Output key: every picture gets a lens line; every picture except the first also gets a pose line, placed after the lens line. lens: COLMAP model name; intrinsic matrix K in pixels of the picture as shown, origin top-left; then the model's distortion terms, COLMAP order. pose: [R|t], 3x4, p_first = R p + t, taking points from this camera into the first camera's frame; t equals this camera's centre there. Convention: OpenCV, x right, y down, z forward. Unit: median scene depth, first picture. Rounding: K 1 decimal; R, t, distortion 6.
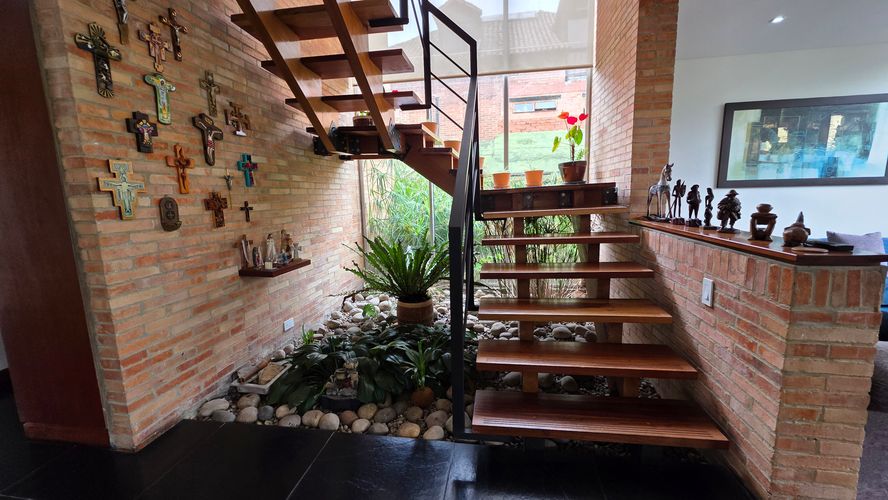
lens RADIAL K [[354.4, 0, 444.9], [0, 354.4, 247.9], [0, 0, 1]] dist [0.003917, -0.000111]
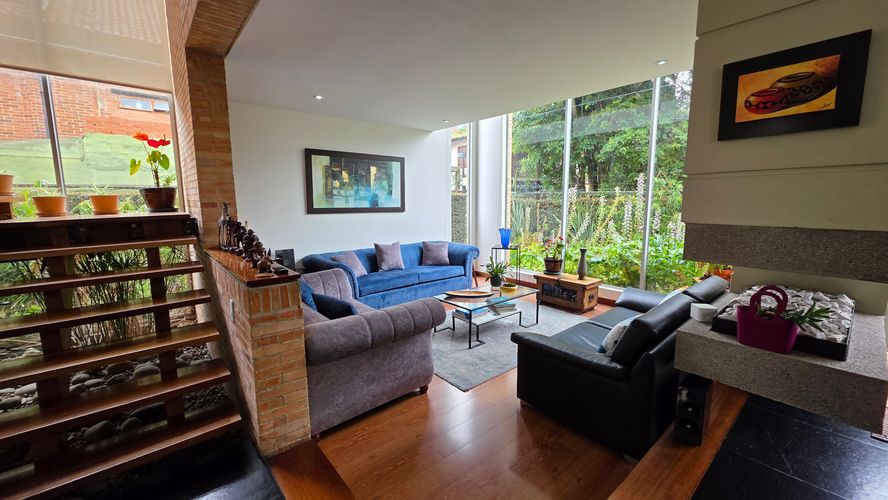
lens RADIAL K [[354.4, 0, 444.2], [0, 354.4, 248.4], [0, 0, 1]] dist [0.003917, -0.000111]
pose [[0.648100, -0.077036, 0.757649, 0.124453], [0.100237, 0.994844, 0.015410, -0.018267], [-0.754930, 0.065957, 0.652480, -0.193979]]
